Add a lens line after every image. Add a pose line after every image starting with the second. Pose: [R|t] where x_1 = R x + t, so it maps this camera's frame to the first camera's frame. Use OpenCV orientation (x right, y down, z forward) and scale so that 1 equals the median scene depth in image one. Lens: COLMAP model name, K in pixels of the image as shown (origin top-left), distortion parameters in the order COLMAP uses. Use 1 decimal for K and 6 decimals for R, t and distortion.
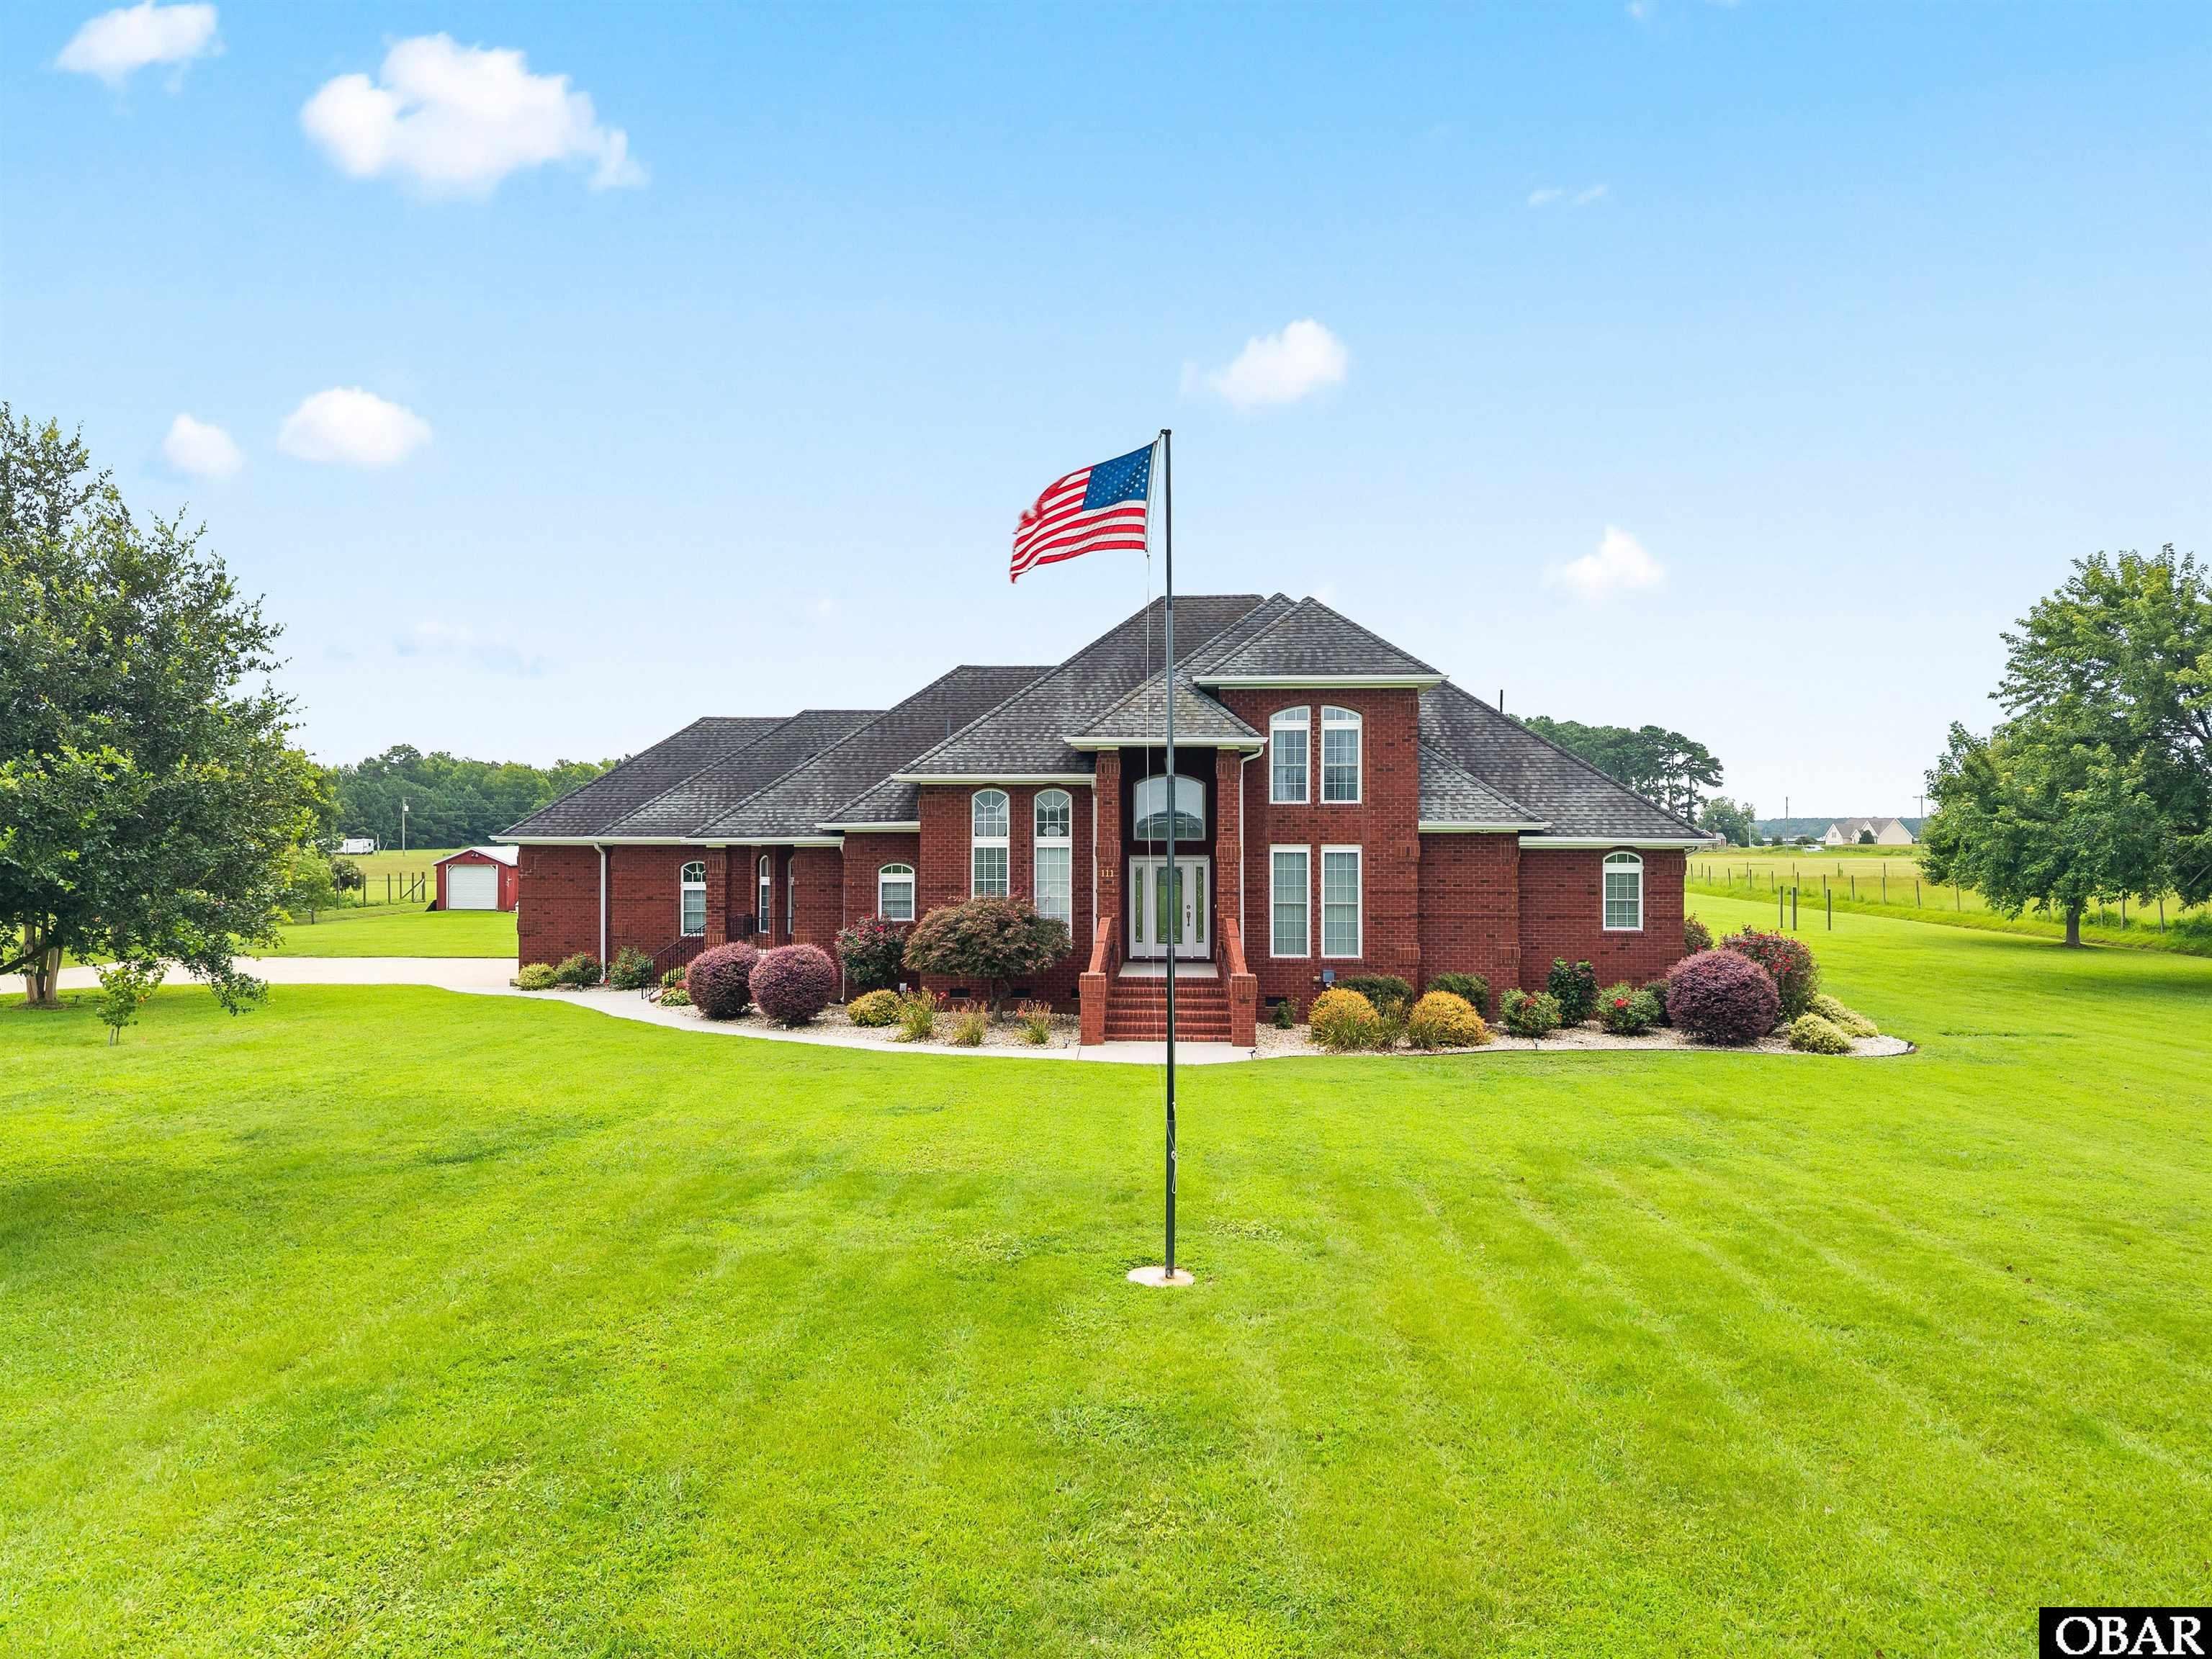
lens RADIAL K [[1477.7, 0, 1081.8], [0, 1477.7, 834.7], [0, 0, 1]] dist [0.027802, -0.031656]
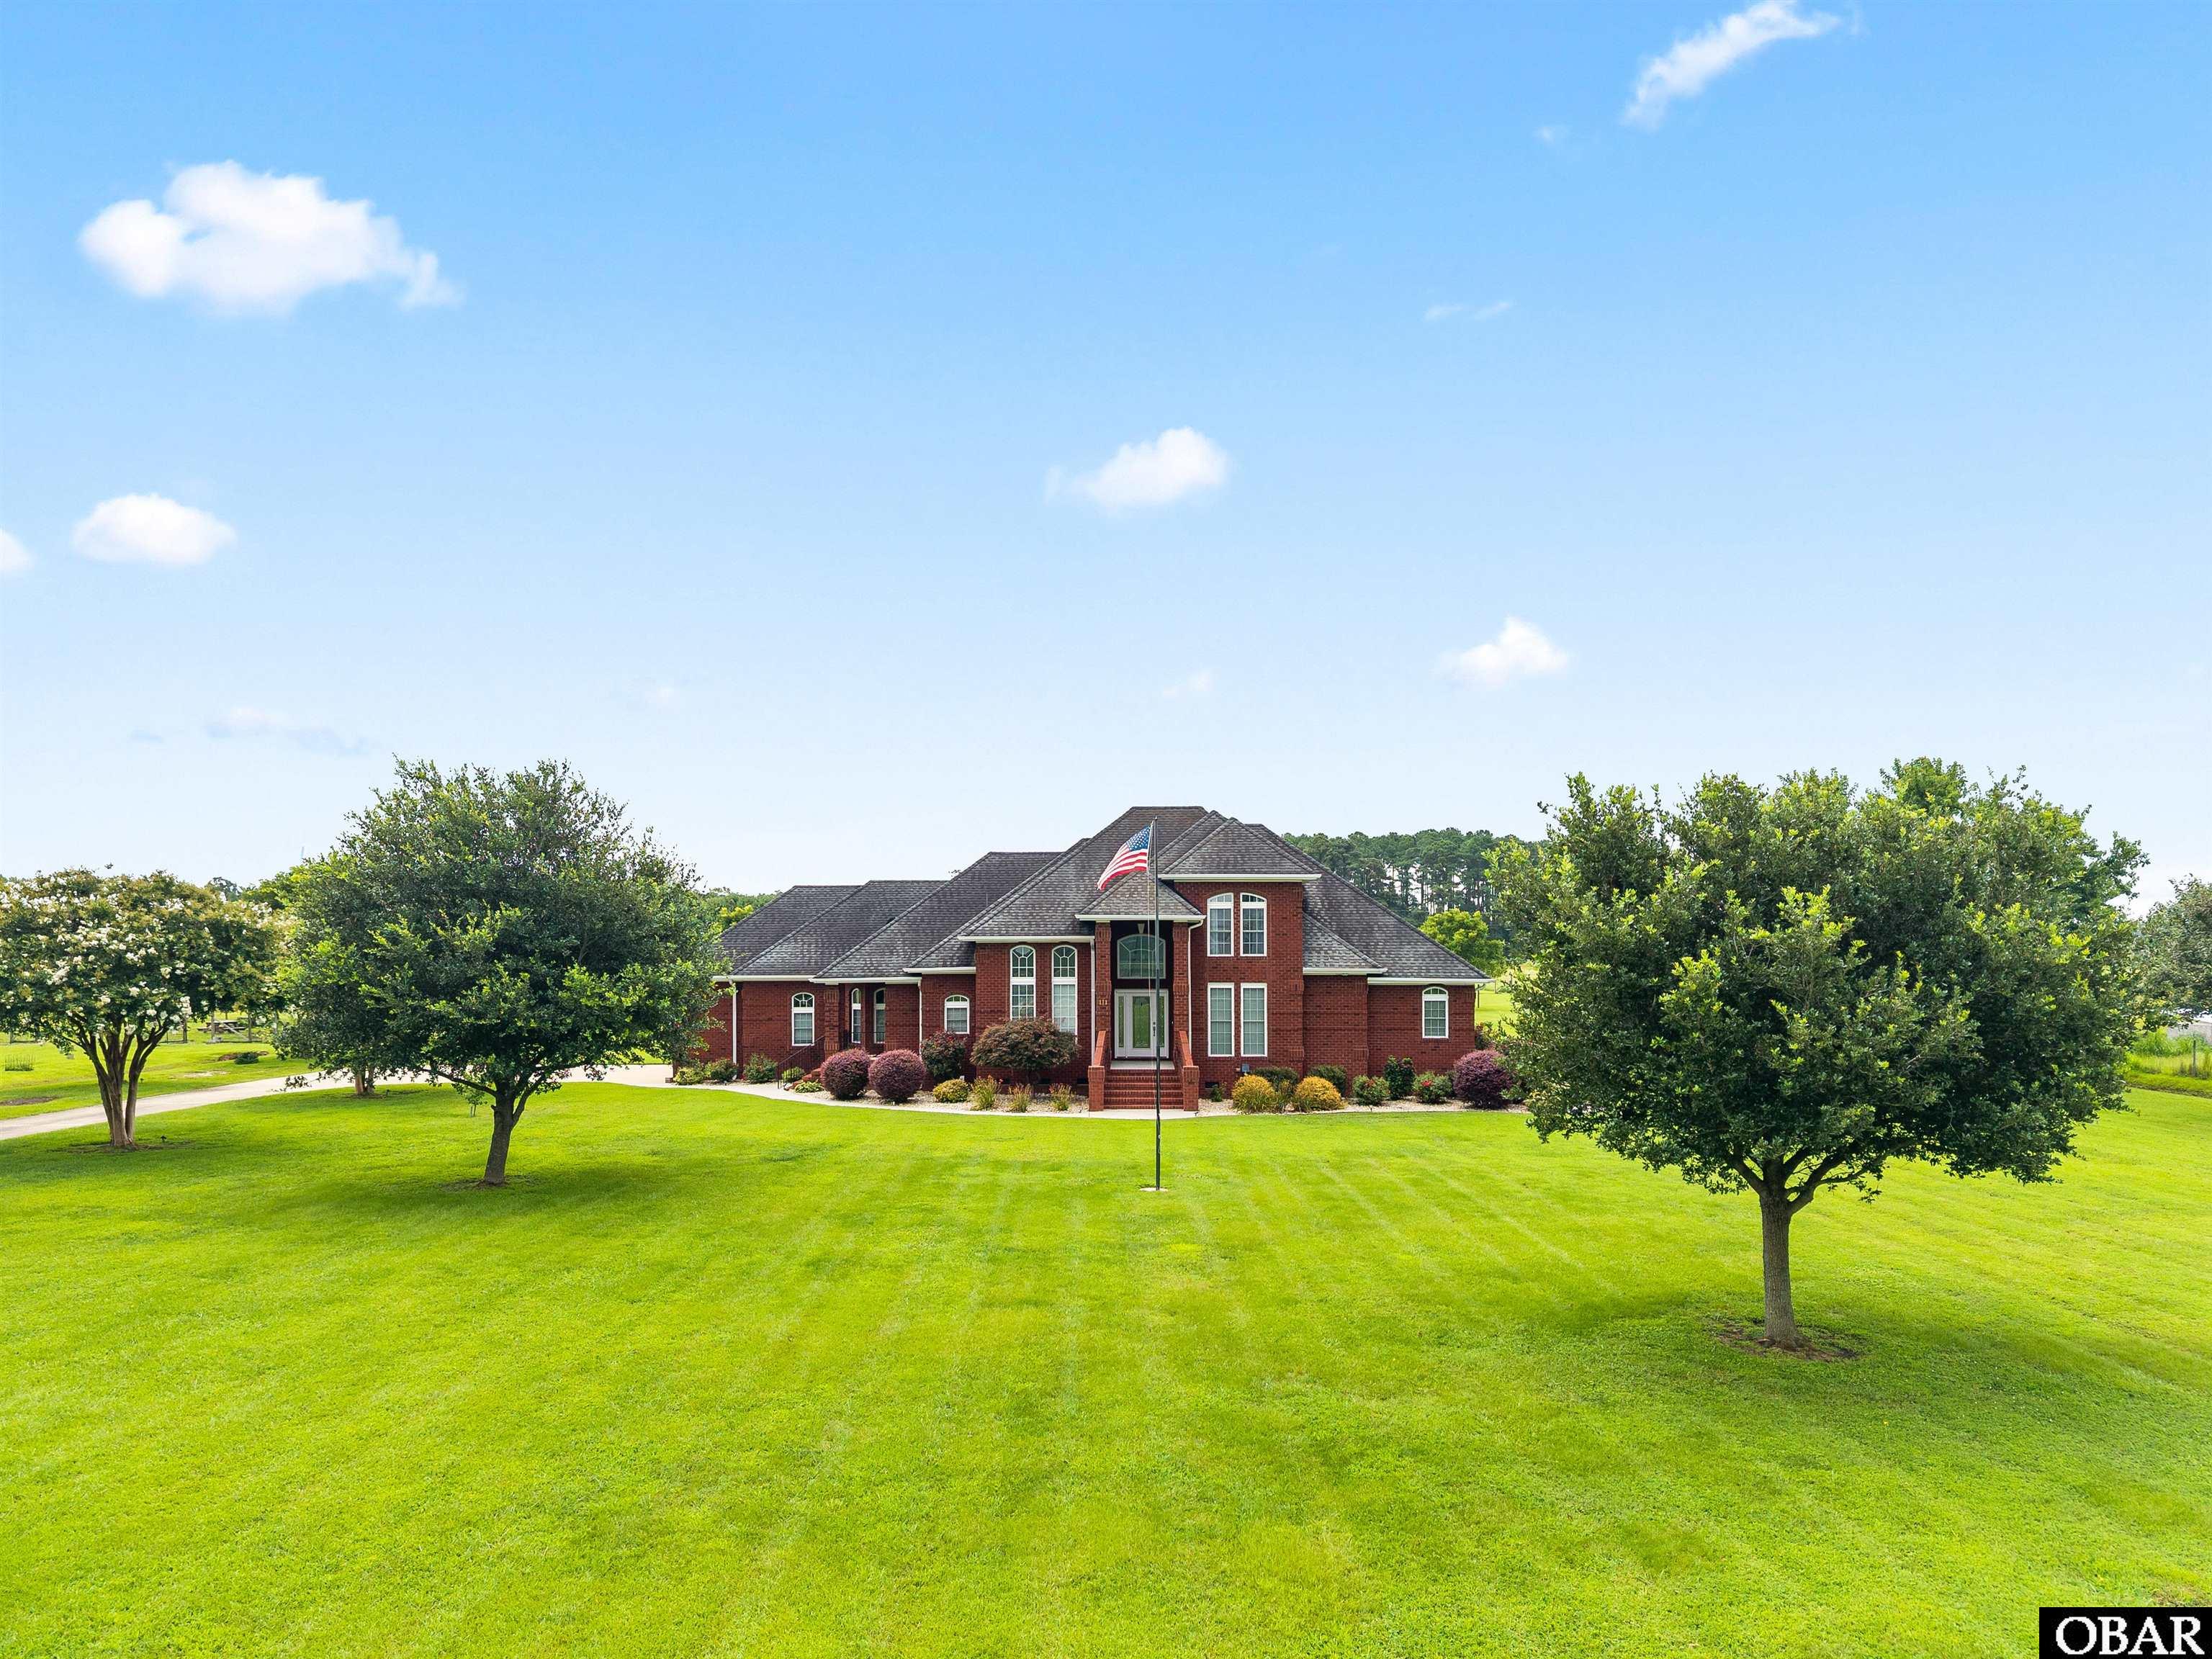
lens RADIAL K [[1530.6, 0, 1074.3], [0, 1530.6, 915.1], [0, 0, 1]] dist [0.041209, -0.005244]
pose [[0.999489, -0.002663, 0.031868, -0.062253], [0.003243, 0.999830, -0.018140, -0.035663], [-0.031814, 0.018234, 0.999327, -0.591593]]
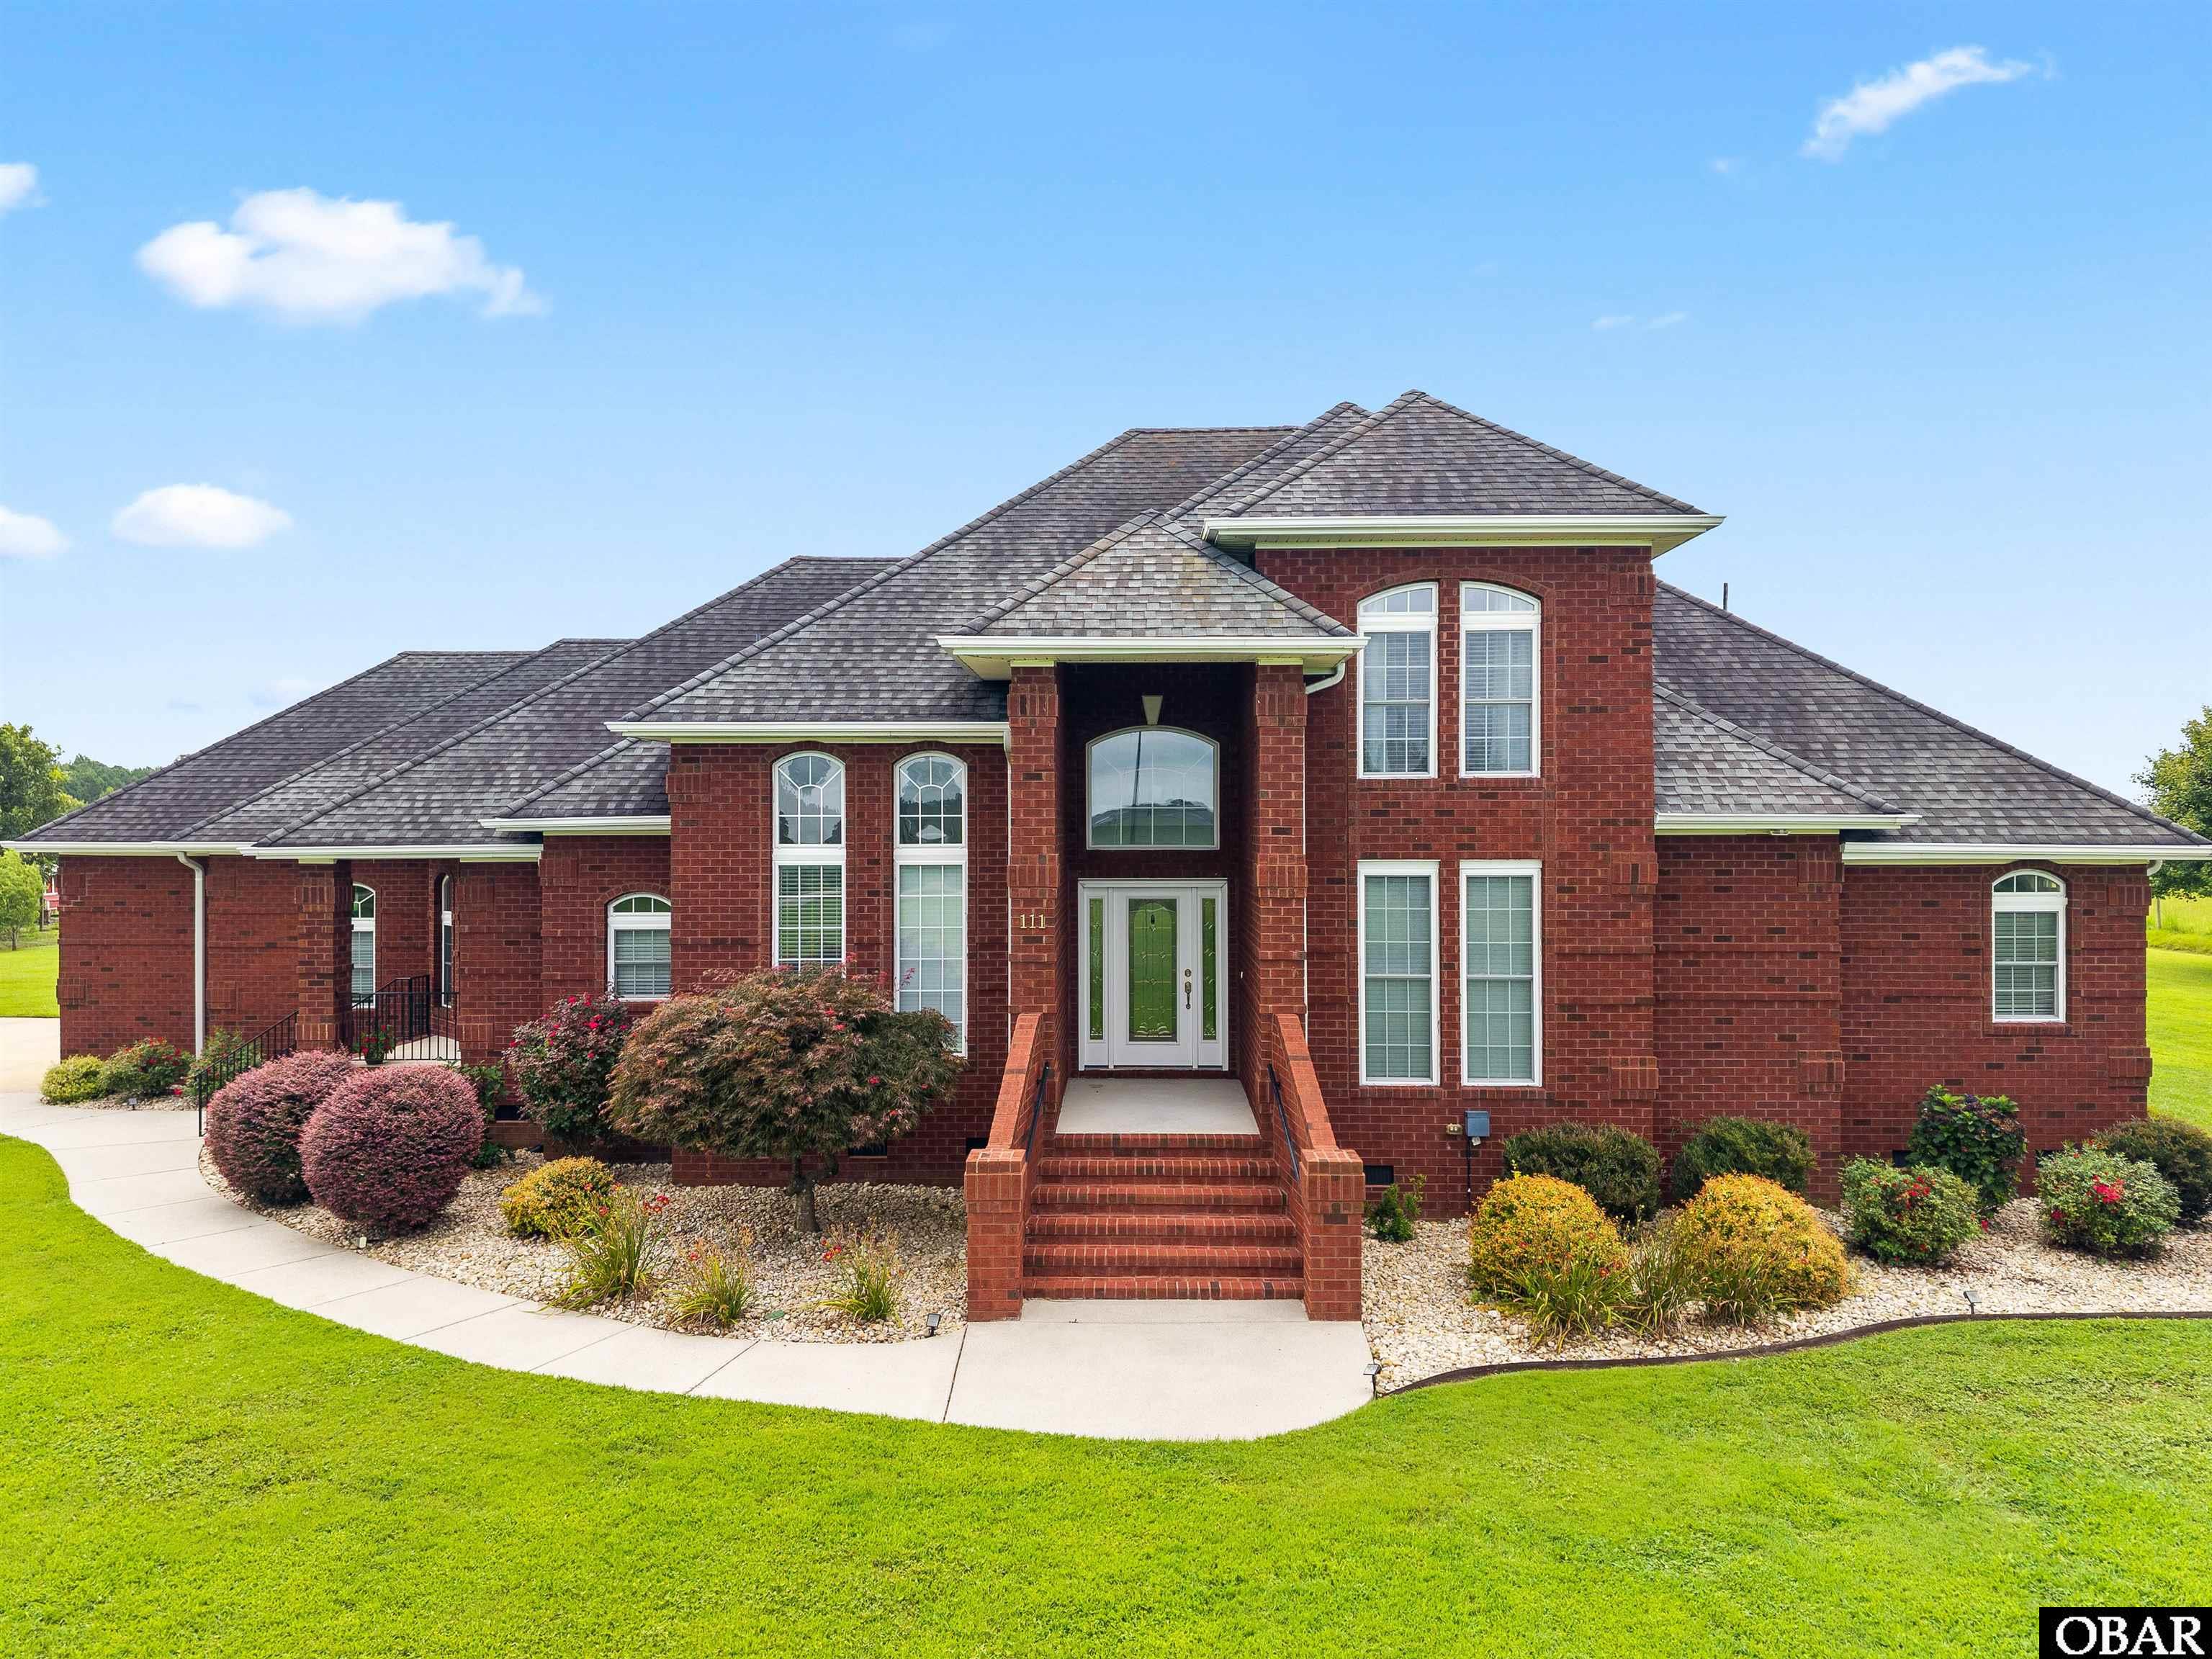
lens RADIAL K [[1477.7, 0, 1100.5], [0, 1477.7, 834.2], [0, 0, 1]] dist [0.027802, -0.031656]
pose [[0.998870, -0.002787, 0.047442, 0.016290], [0.002554, 0.999984, 0.004969, -0.004731], [-0.047456, -0.004842, 0.998862, 0.501757]]
